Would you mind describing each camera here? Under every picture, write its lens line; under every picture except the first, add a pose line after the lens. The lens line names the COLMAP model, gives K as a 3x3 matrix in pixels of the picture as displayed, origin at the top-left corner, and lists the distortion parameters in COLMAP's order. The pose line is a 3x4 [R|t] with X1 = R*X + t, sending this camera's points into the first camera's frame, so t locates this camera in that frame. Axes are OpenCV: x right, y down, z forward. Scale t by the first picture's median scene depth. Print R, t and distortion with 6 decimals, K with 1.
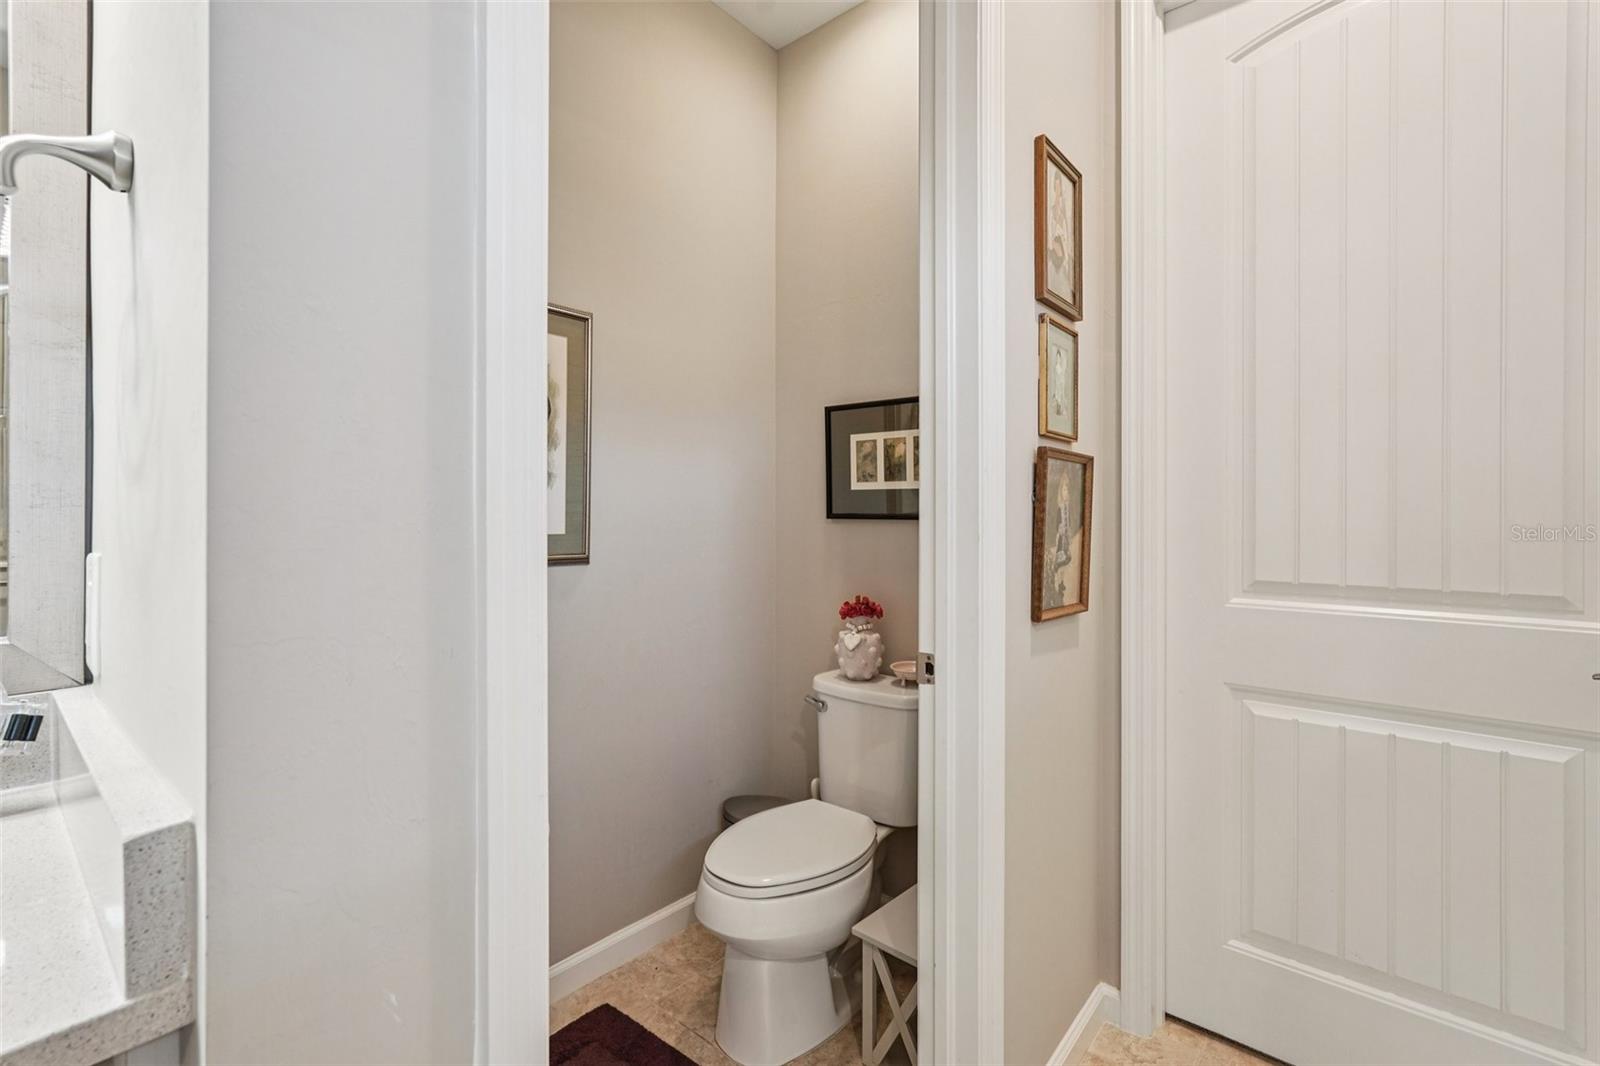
lens RADIAL K [[708.9, 0, 807.0], [0, 708.9, 521.9], [0, 0, 1]] dist [-0.011384, 0.005616]
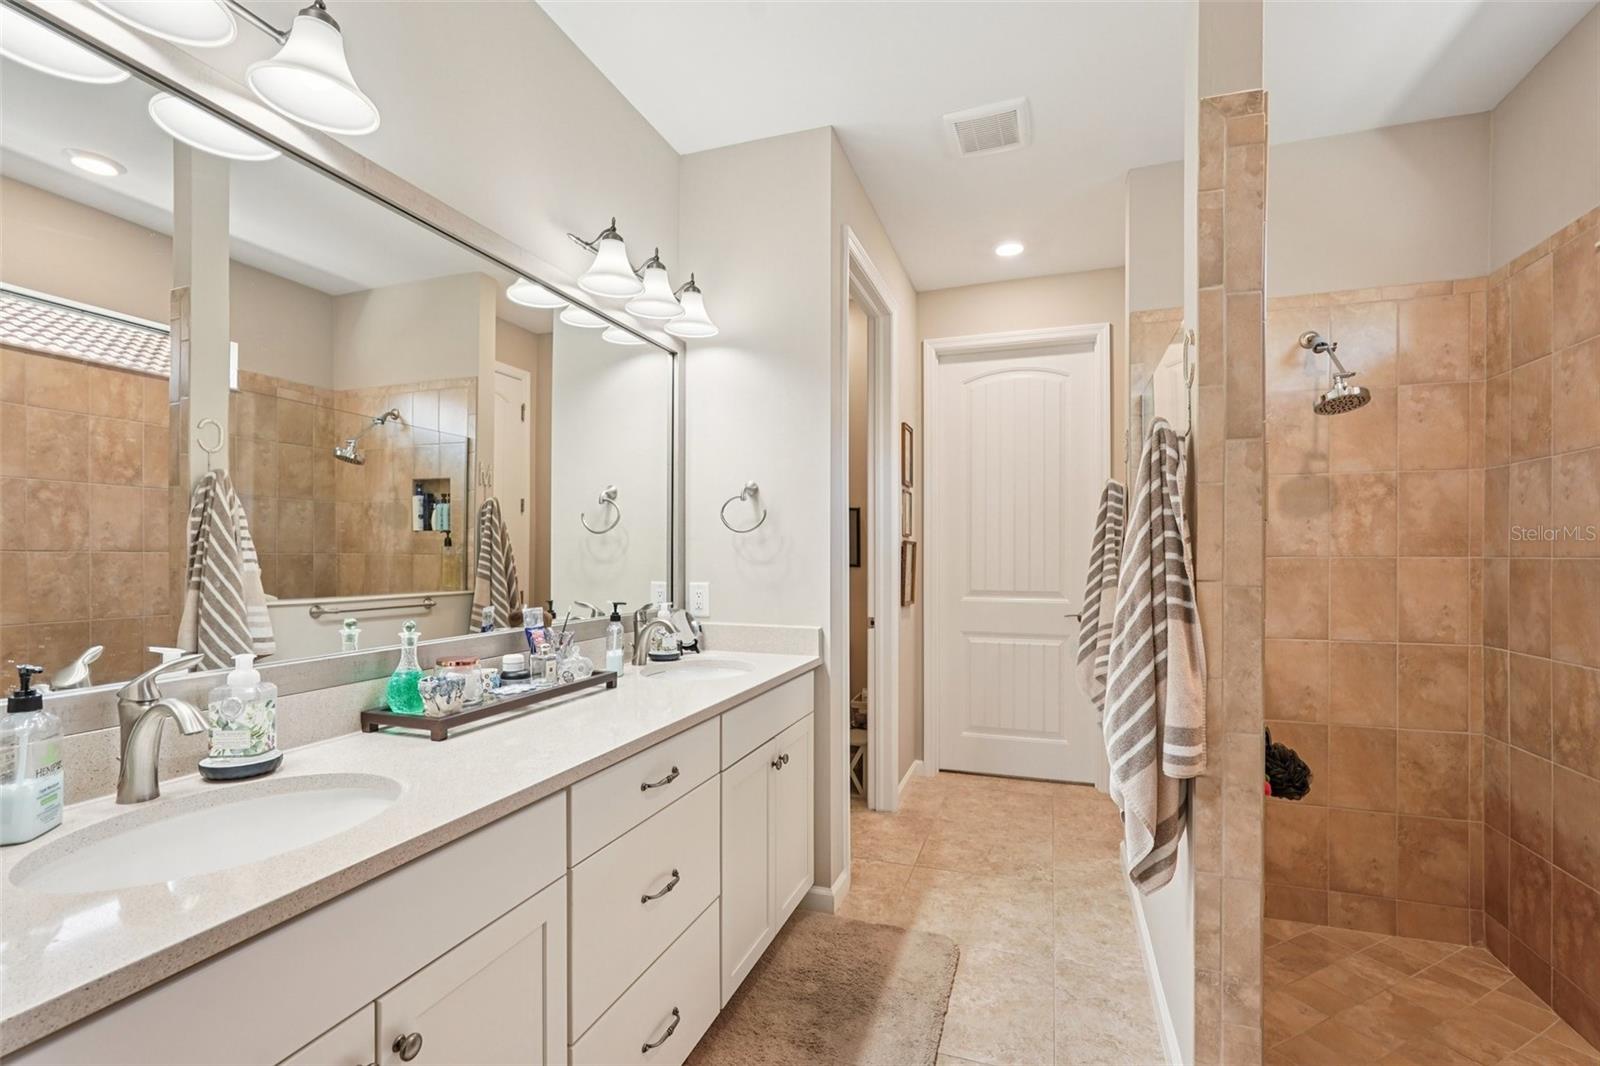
lens RADIAL K [[708.9, 0, 838.6], [0, 708.9, 564.0], [0, 0, 1]] dist [-0.011384, 0.005616]
pose [[0.919980, -0.001802, 0.391961, -0.888916], [-0.001356, 0.999969, 0.007778, -0.036902], [-0.391962, -0.007687, 0.919949, -1.281615]]
